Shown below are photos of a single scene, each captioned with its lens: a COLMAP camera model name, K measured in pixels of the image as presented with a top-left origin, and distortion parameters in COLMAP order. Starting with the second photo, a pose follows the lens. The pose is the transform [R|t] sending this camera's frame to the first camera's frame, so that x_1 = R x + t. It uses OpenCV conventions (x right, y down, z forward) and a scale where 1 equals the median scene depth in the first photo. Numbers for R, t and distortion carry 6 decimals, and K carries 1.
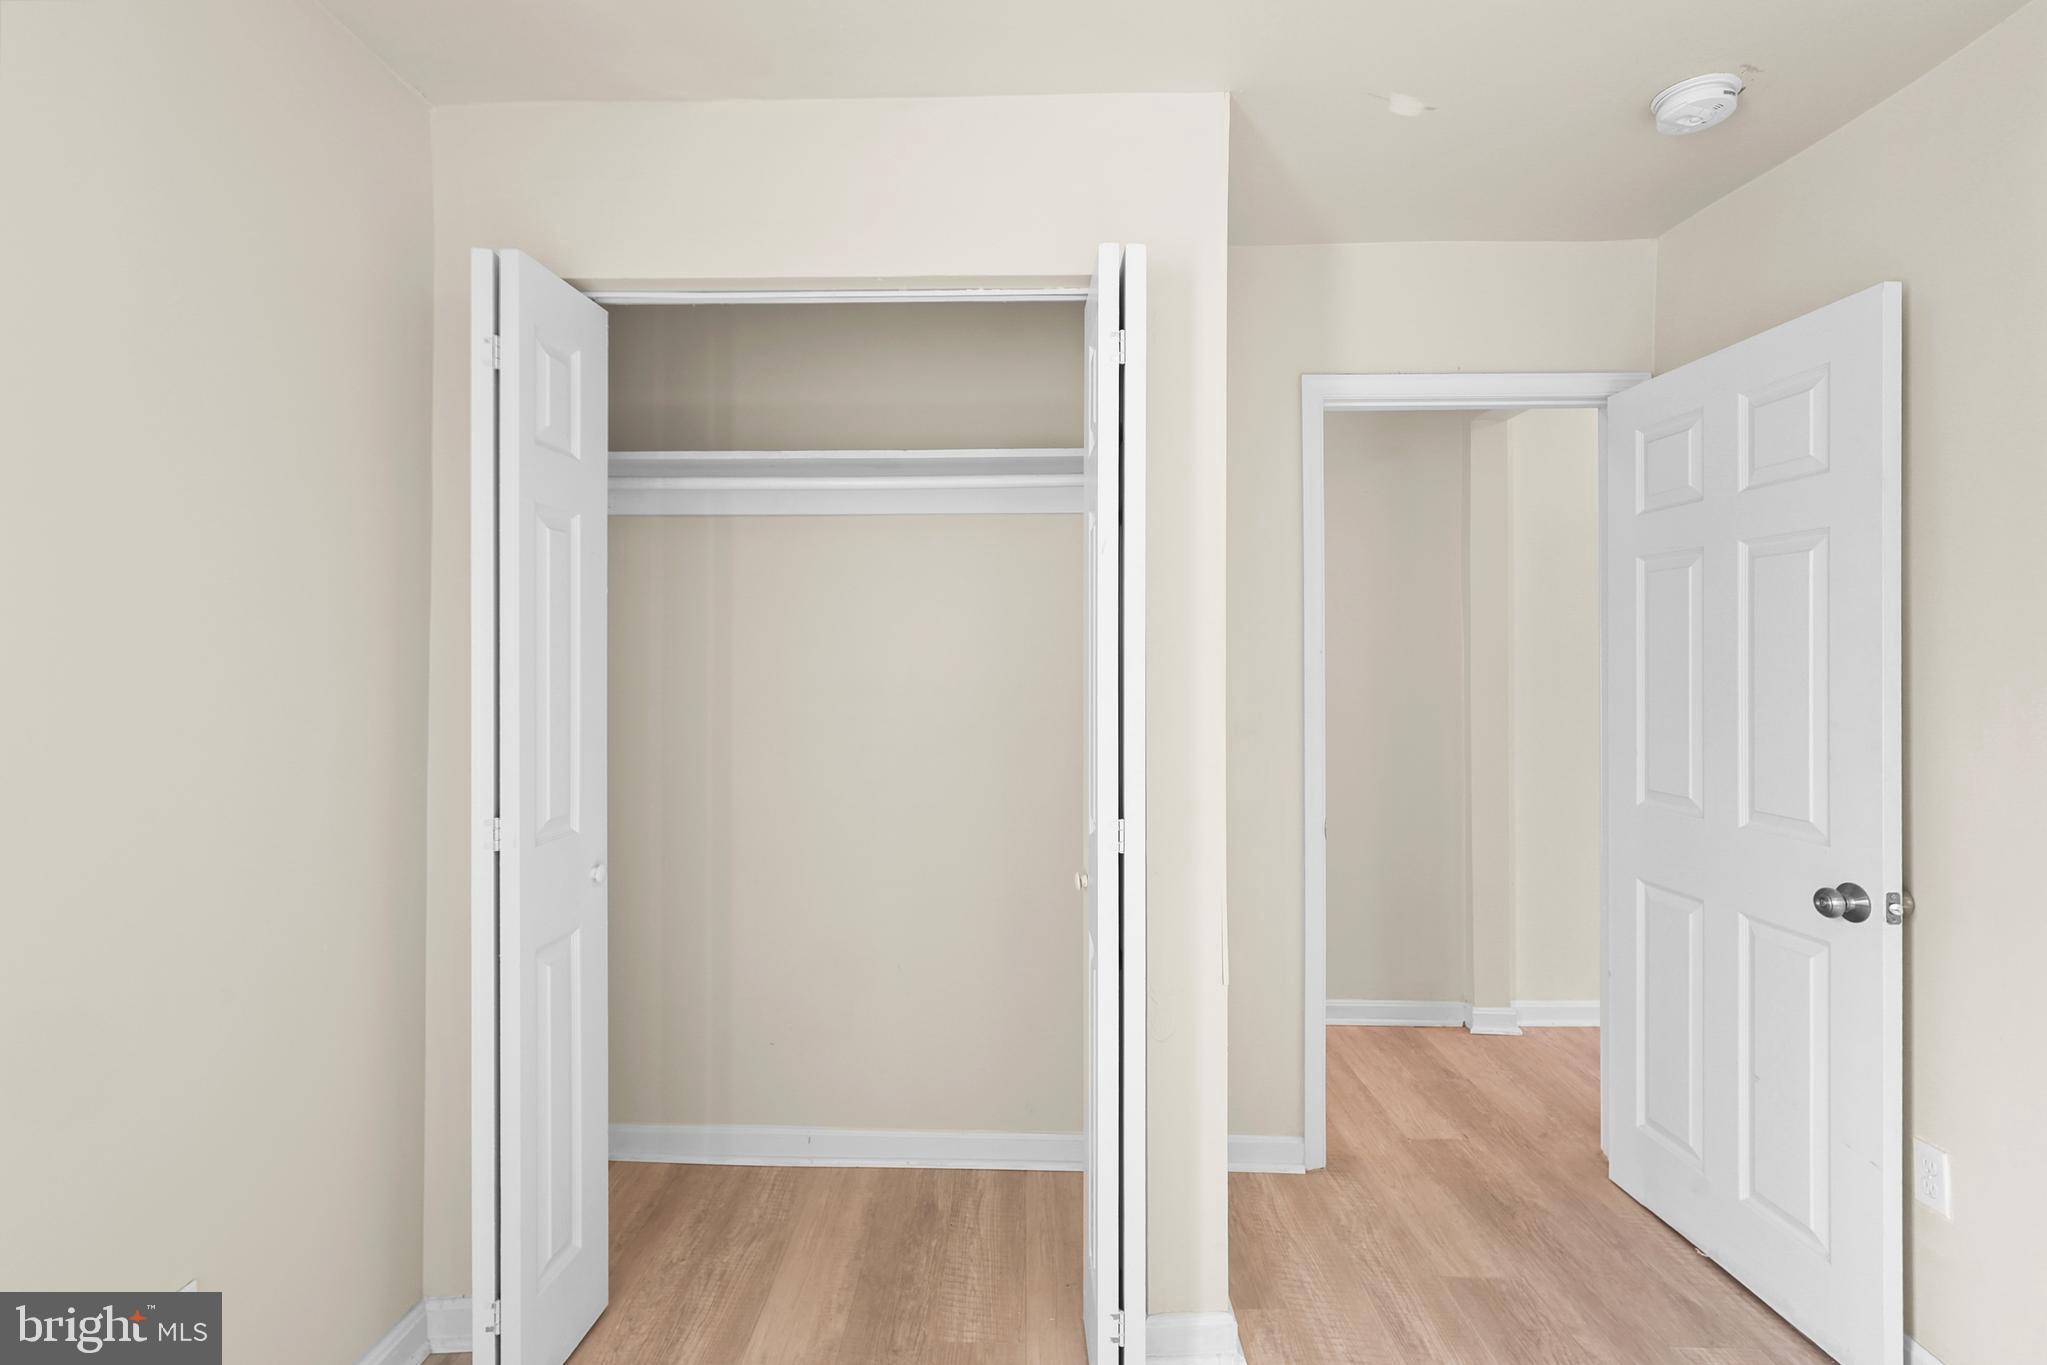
lens RADIAL K [[978.8, 0, 1023.8], [0, 978.8, 650.7], [0, 0, 1]] dist [-0.001707, -0.000164]
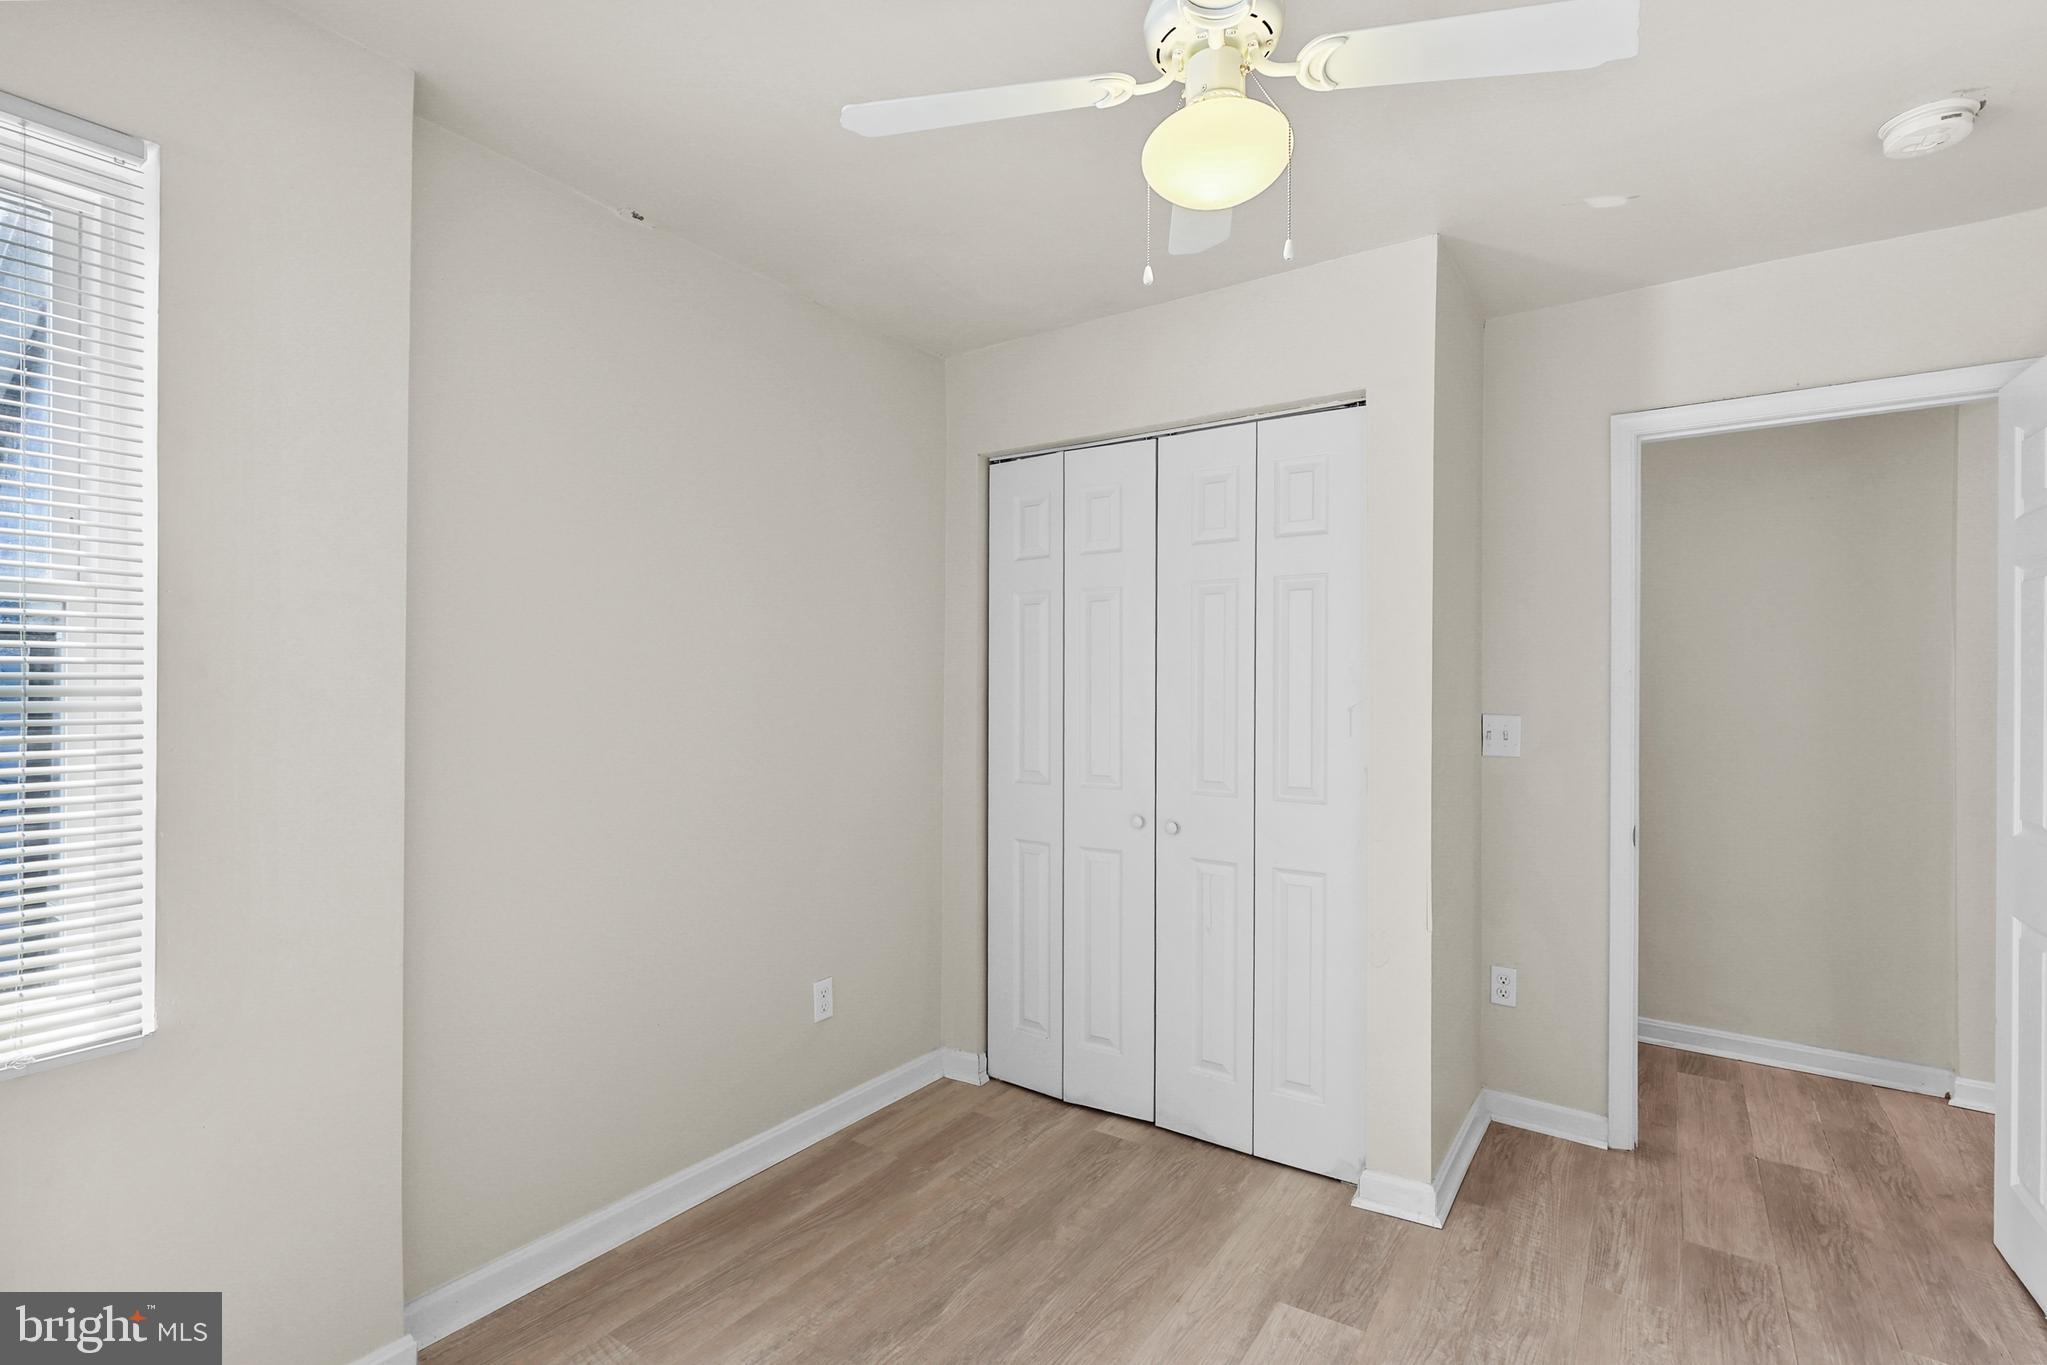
lens RADIAL K [[973.2, 0, 1023.5], [0, 973.2, 682.5], [0, 0, 1]] dist [0.001799, 0.001045]
pose [[0.841495, 0.003932, -0.540251, 0.320559], [0.002004, 0.999944, 0.010399, 0.000650], [0.540261, -0.009834, 0.841440, -0.258042]]
